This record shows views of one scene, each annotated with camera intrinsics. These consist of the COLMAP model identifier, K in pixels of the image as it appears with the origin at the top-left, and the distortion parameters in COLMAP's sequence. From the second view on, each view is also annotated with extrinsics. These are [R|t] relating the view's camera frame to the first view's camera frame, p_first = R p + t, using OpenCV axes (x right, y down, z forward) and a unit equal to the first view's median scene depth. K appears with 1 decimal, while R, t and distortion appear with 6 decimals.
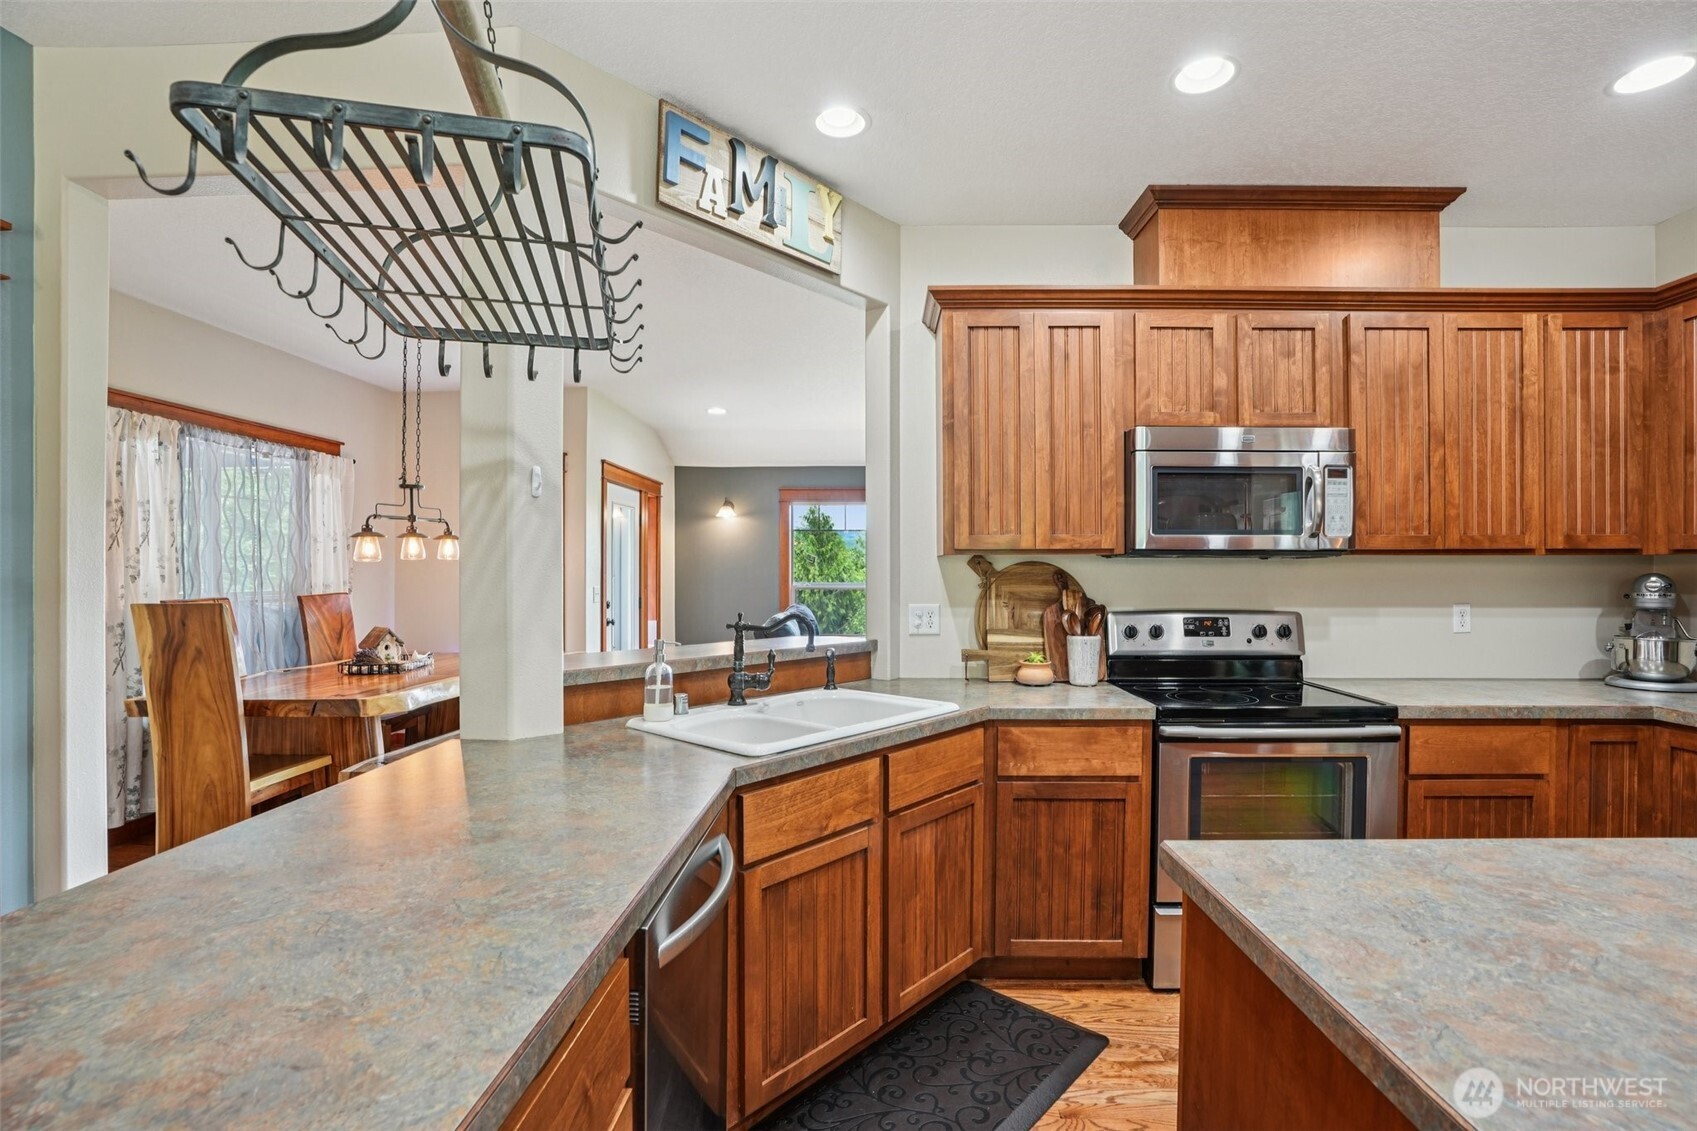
lens RADIAL K [[783.9, 0, 851.4], [0, 783.9, 569.8], [0, 0, 1]] dist [-0.063974, 0.022443]
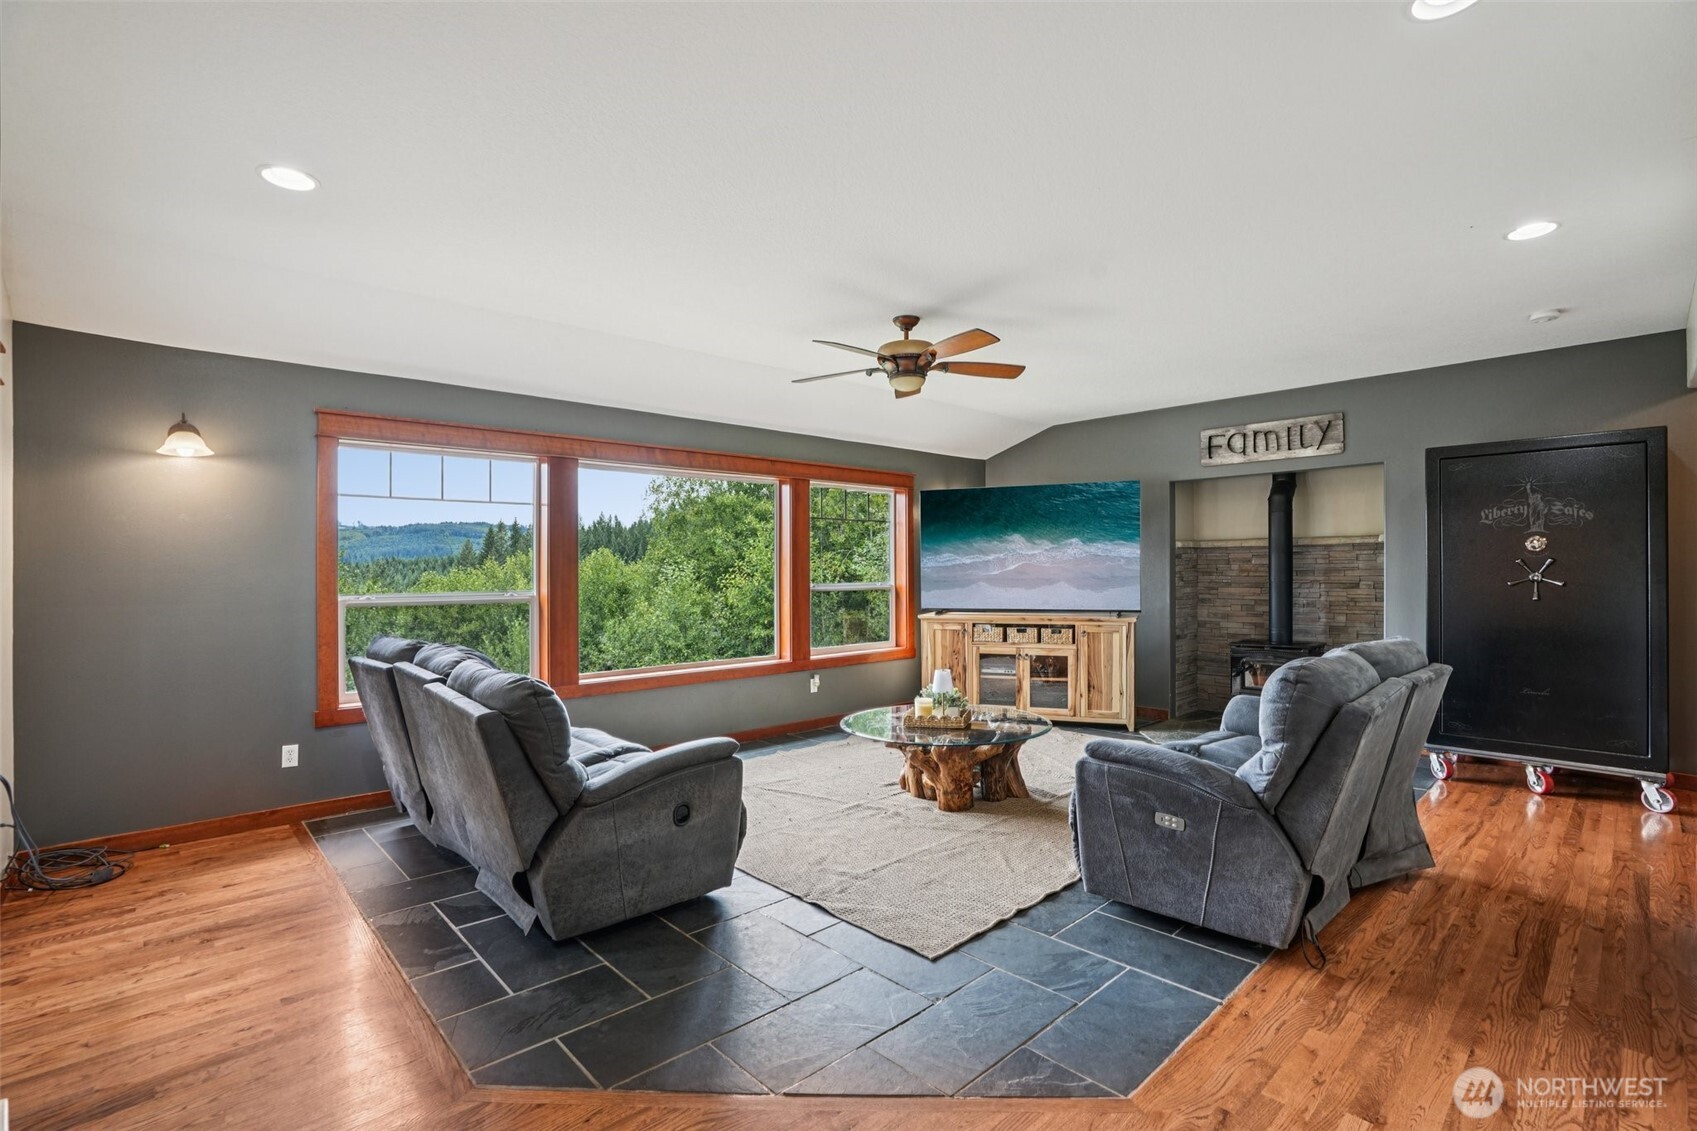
lens RADIAL K [[780.8, 0, 856.8], [0, 780.8, 567.7], [0, 0, 1]] dist [-0.072619, 0.031049]
pose [[0.698302, -0.005895, 0.715779, -0.544582], [0.010177, 0.999947, -0.001693, 0.006704], [-0.715731, 0.008467, 0.698325, 1.144347]]
